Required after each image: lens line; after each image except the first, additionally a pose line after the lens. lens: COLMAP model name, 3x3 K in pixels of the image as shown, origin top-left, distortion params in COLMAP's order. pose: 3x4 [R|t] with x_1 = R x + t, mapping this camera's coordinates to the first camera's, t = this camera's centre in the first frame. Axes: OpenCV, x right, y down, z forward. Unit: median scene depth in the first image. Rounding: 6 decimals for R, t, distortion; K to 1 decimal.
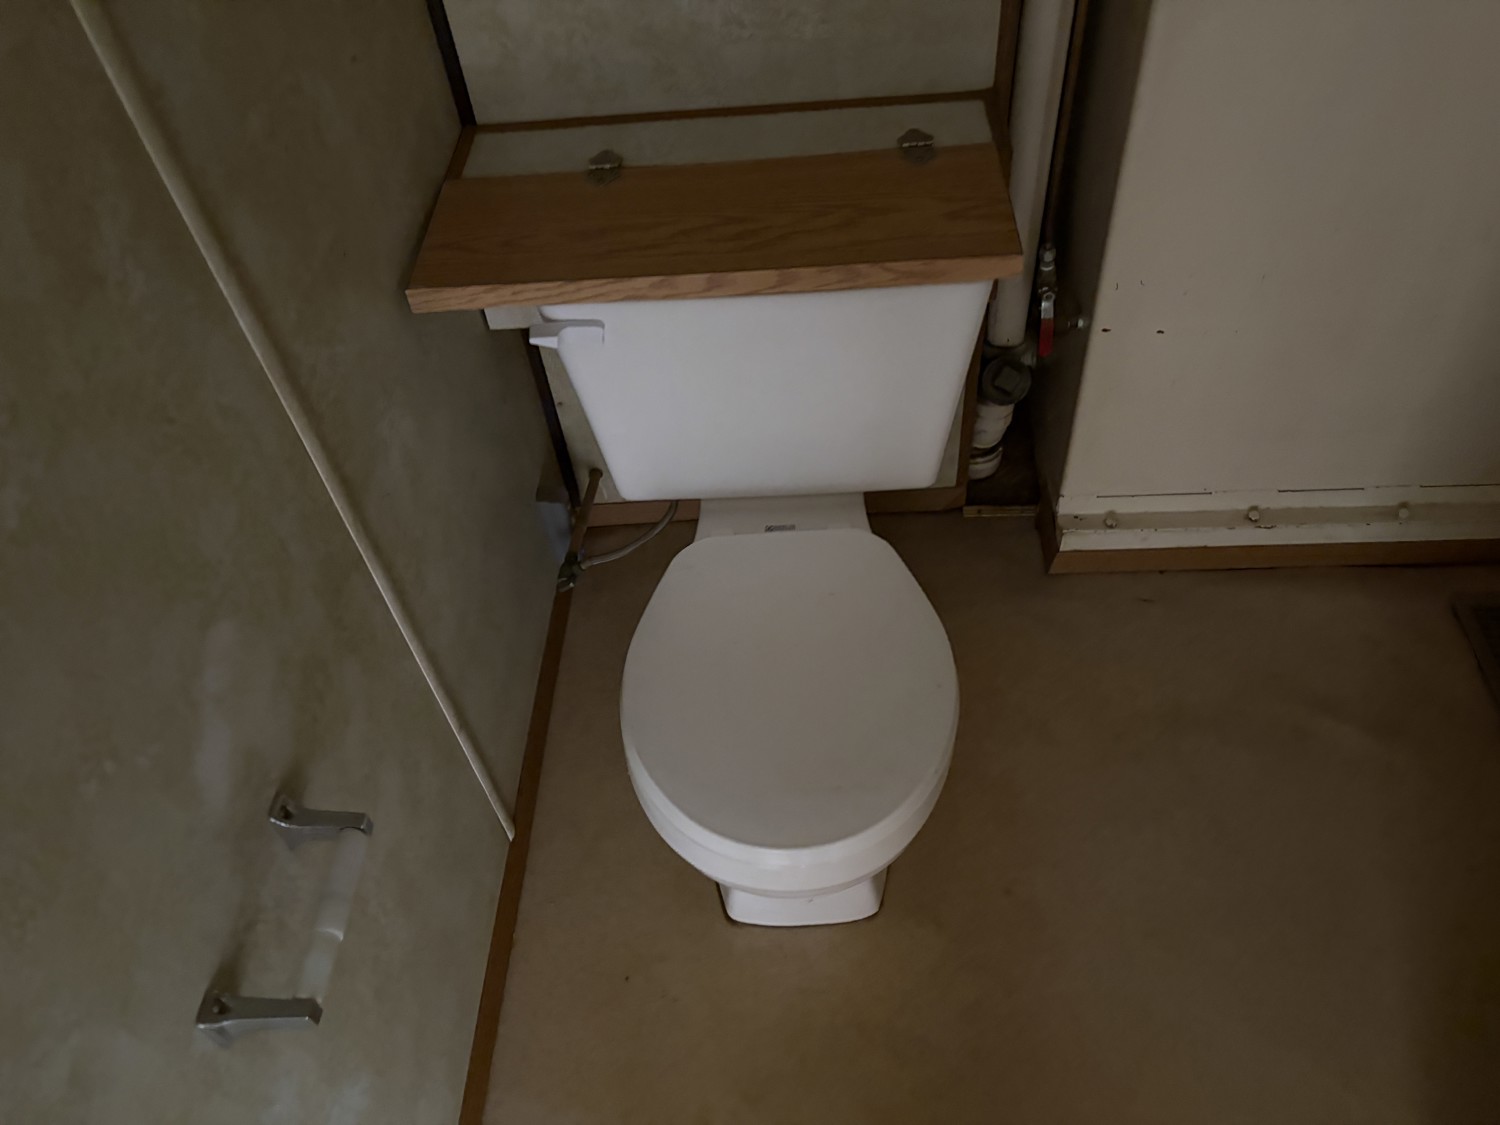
lens RADIAL K [[1141.4, 0, 744.0], [0, 1141.4, 562.6], [0, 0, 1]] dist [0.042346, -0.047779]
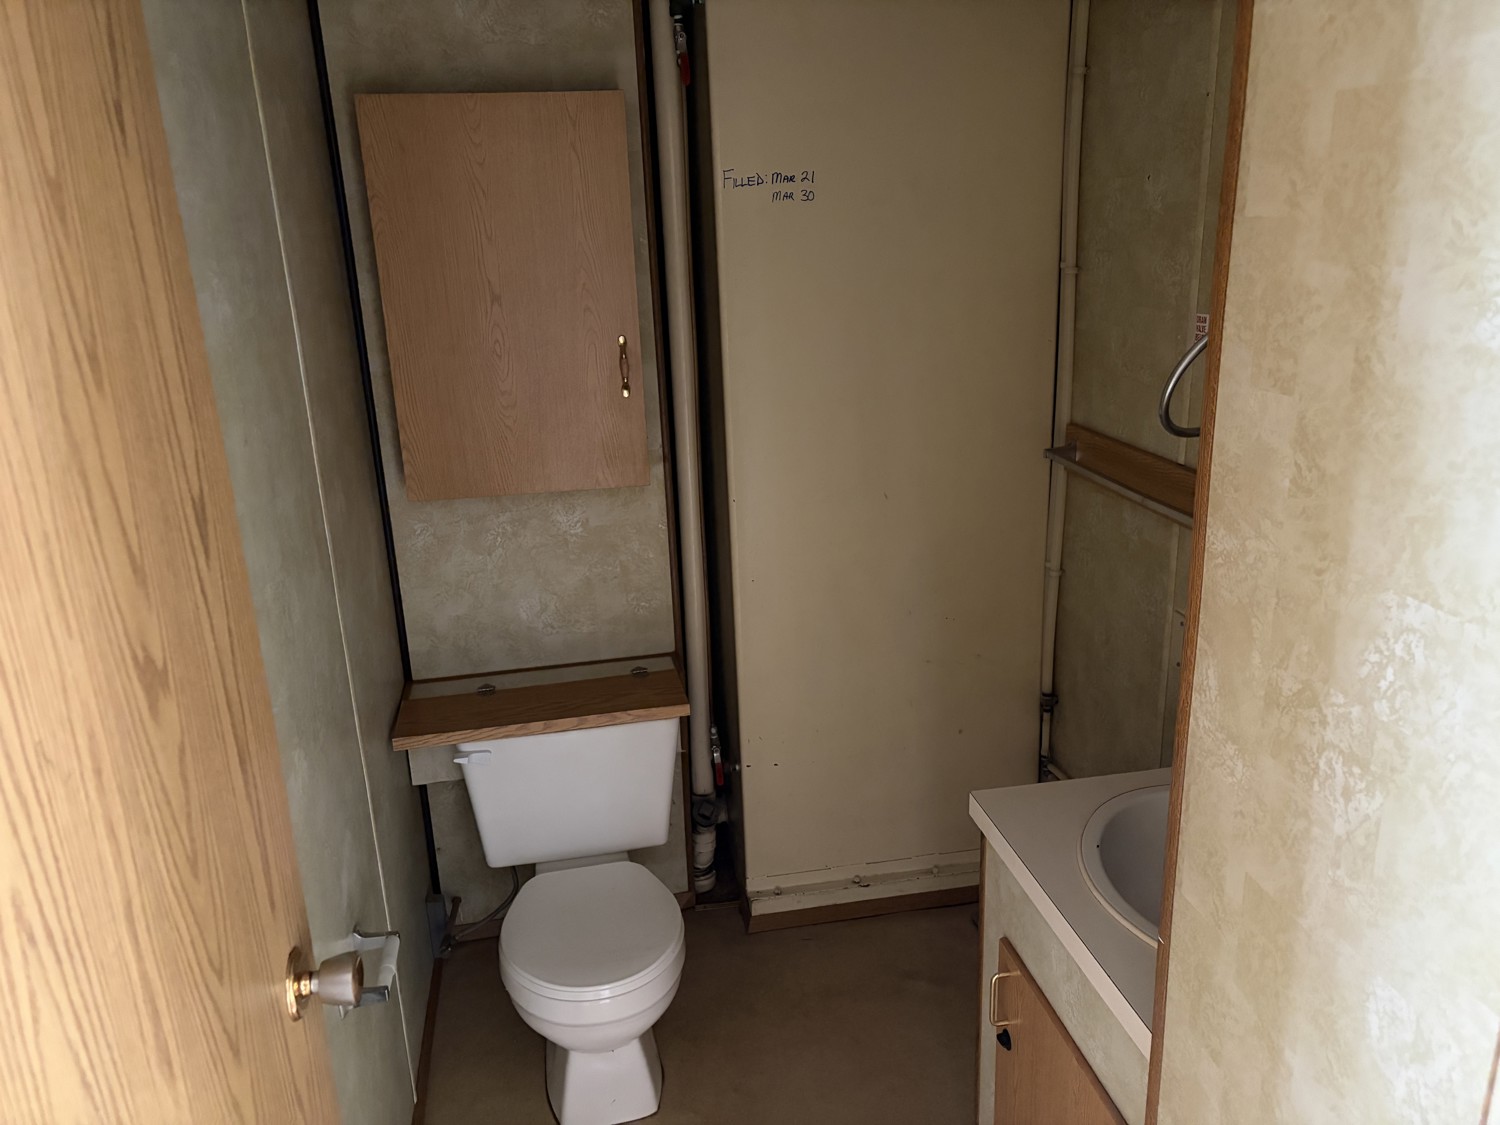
lens RADIAL K [[1141.4, 0, 749.7], [0, 1141.4, 563.9], [0, 0, 1]] dist [0.042346, -0.047779]
pose [[0.976176, -0.016946, 0.216316, -0.093602], [0.133738, 0.832044, -0.538346, 0.569119], [-0.170861, 0.554450, 0.814488, -0.773997]]
